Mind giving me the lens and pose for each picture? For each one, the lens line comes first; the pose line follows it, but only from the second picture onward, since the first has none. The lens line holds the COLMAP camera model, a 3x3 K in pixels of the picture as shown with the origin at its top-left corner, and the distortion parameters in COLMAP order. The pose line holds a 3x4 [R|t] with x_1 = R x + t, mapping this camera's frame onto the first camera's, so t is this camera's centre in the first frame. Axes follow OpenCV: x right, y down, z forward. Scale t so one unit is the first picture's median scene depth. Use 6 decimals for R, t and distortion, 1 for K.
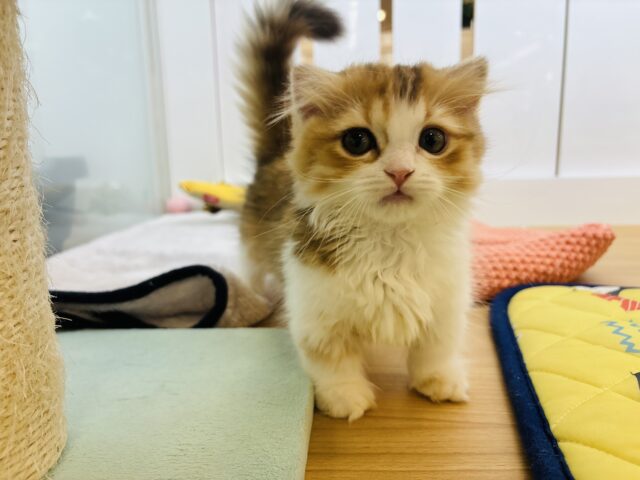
lens RADIAL K [[488.8, 0, 322.8], [0, 488.8, 235.5], [0, 0, 1]] dist [-0.004274, -0.024715]
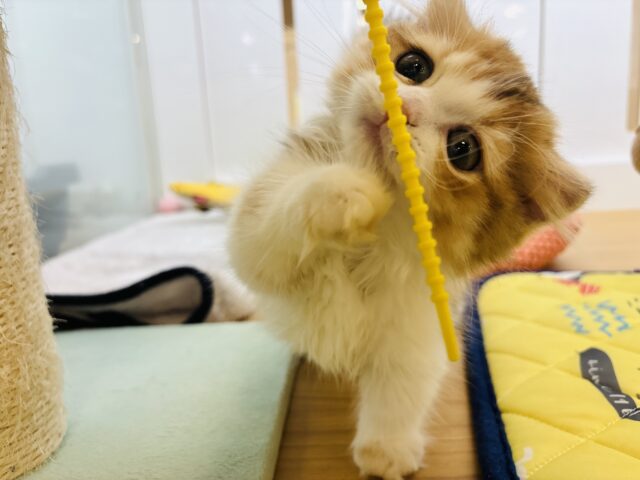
lens RADIAL K [[488.8, 0, 319.3], [0, 488.8, 235.8], [0, 0, 1]] dist [-0.004274, -0.024715]
pose [[0.999390, -0.034912, 0.000276, 0.050781], [0.034903, 0.999262, 0.016033, -0.014570], [-0.000836, -0.016014, 0.999871, -0.084221]]
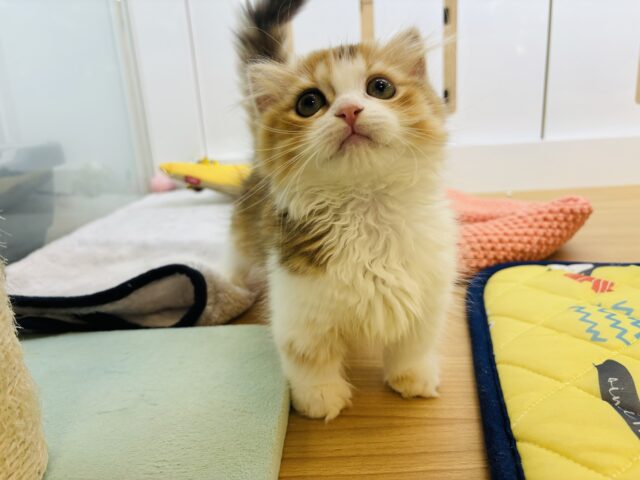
lens RADIAL K [[488.8, 0, 324.0], [0, 488.8, 243.7], [0, 0, 1]] dist [-0.004274, -0.024715]
pose [[0.998890, -0.045310, 0.012898, 0.050276], [0.043910, 0.994645, 0.093559, -0.080463], [-0.017068, -0.092888, 0.995530, -0.000337]]
